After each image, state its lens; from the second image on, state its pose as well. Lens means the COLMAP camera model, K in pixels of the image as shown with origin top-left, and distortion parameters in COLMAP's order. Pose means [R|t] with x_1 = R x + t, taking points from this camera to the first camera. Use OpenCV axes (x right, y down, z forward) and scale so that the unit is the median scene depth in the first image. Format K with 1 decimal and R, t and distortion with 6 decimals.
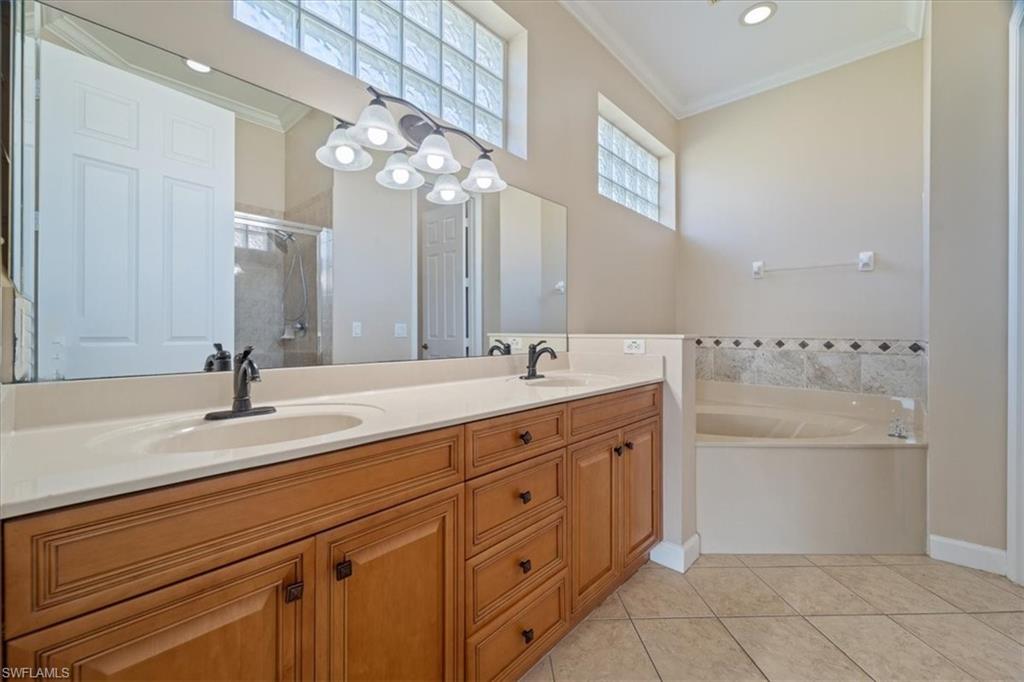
lens RADIAL K [[412.5, 0, 511.5], [0, 412.5, 337.3], [0, 0, 1]] dist [0.001833, 0.000116]
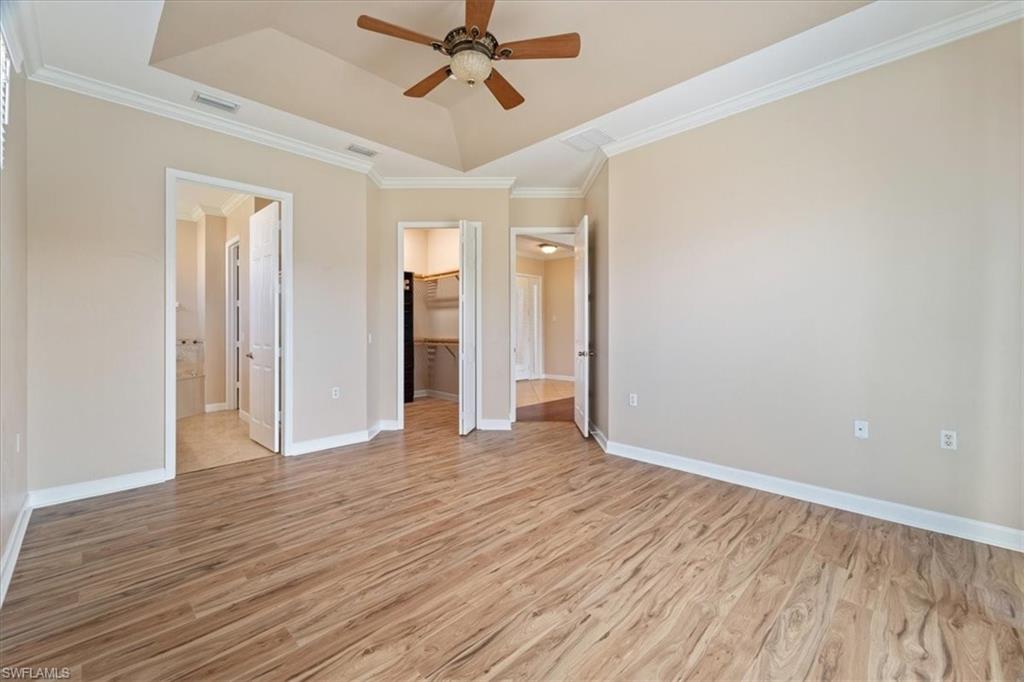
lens RADIAL K [[412.5, 0, 509.6], [0, 412.5, 335.5], [0, 0, 1]] dist [0.001833, 0.000116]
pose [[0.036125, -0.001236, 0.999347, -1.501026], [0.000142, 0.999999, 0.001232, -0.020211], [-0.999347, 0.000098, 0.036125, -1.037119]]
